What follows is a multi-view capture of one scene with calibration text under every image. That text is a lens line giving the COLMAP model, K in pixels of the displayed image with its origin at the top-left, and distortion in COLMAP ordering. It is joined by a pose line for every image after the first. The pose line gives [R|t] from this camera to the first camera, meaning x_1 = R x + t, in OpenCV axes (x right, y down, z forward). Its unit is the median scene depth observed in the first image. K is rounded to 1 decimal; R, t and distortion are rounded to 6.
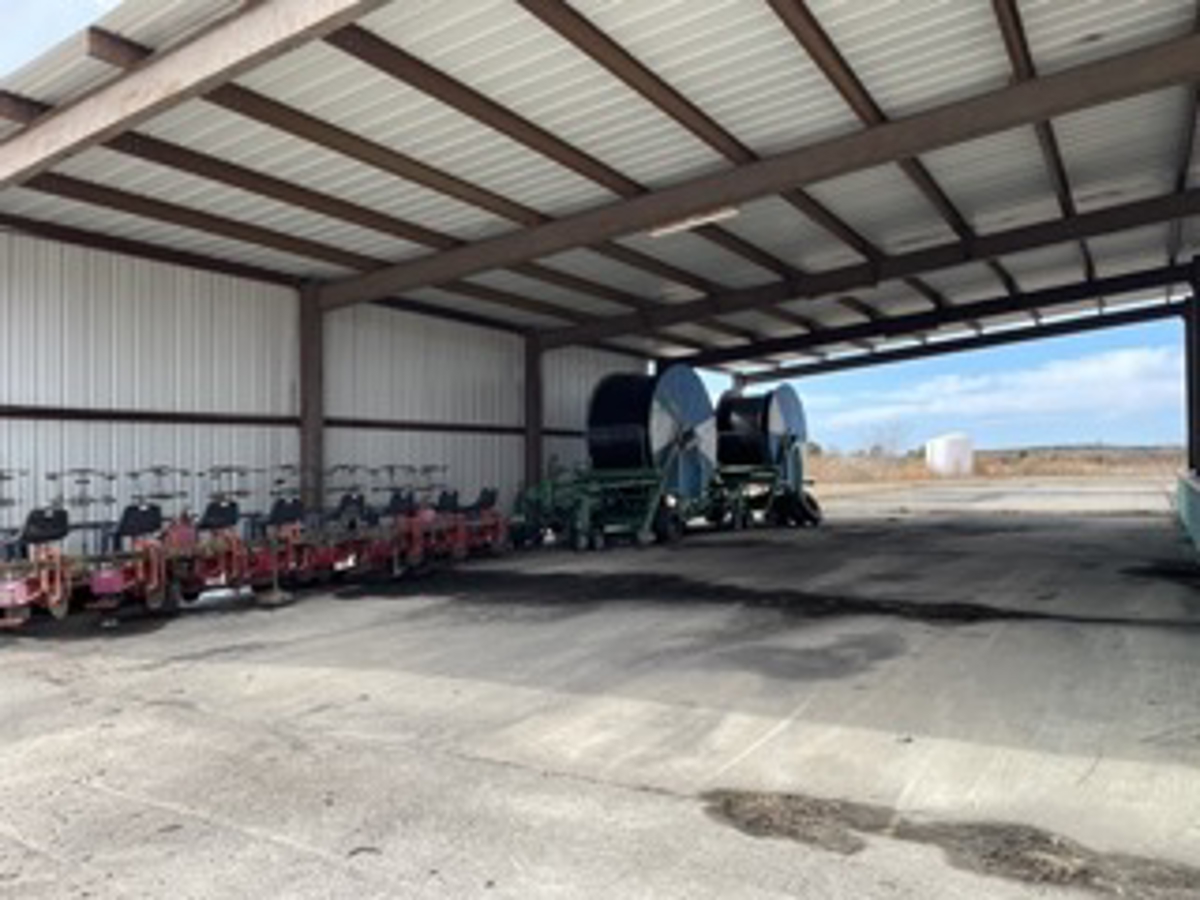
lens RADIAL K [[915.4, 0, 600.0], [0, 915.4, 450.0], [0, 0, 1]] dist [0.003502, 0.001912]
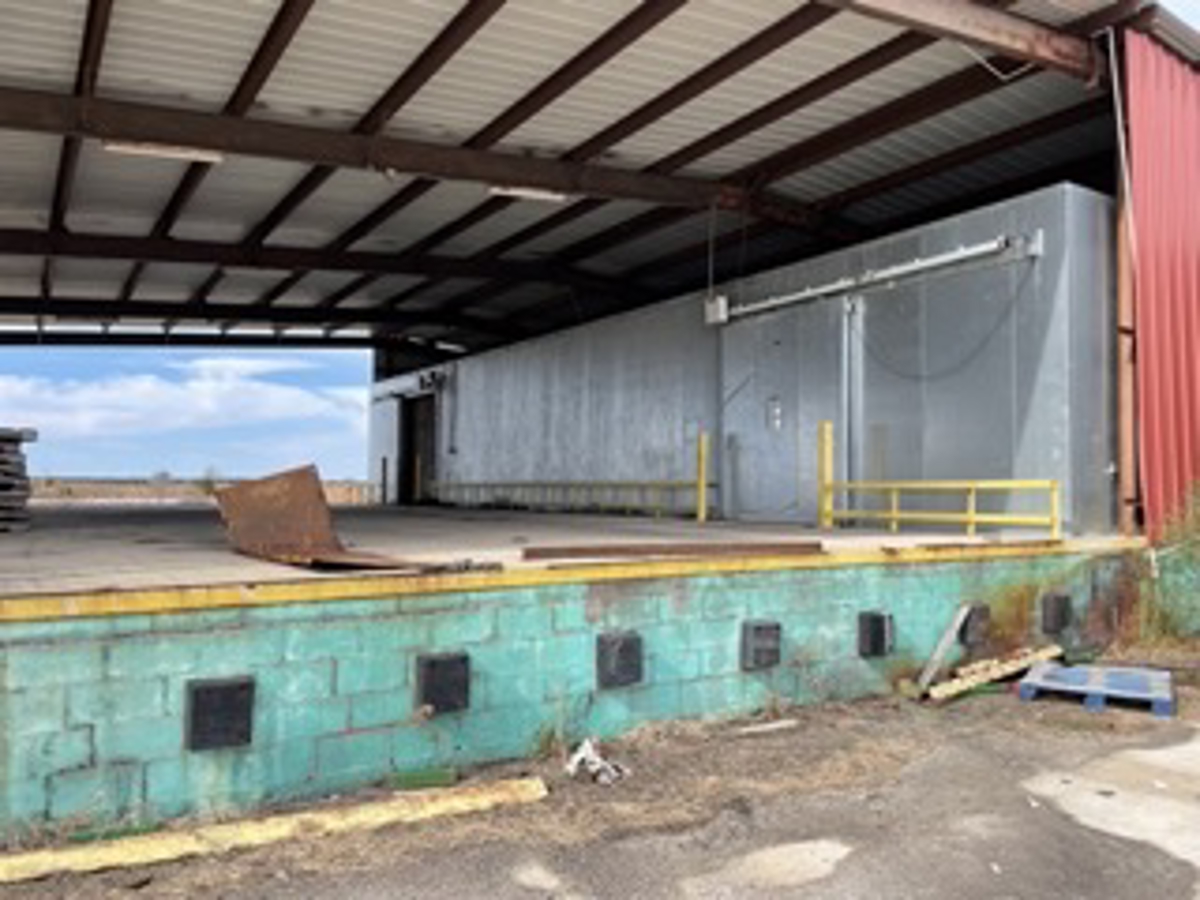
lens RADIAL K [[879.2, 0, 600.0], [0, 879.2, 450.0], [0, 0, 1]] dist [0.003116, -0.133090]
pose [[0.421386, 0.066726, 0.904423, -0.240504], [-0.045028, 0.997599, -0.052621, 0.031767], [-0.905763, -0.018551, 0.423378, 0.141992]]
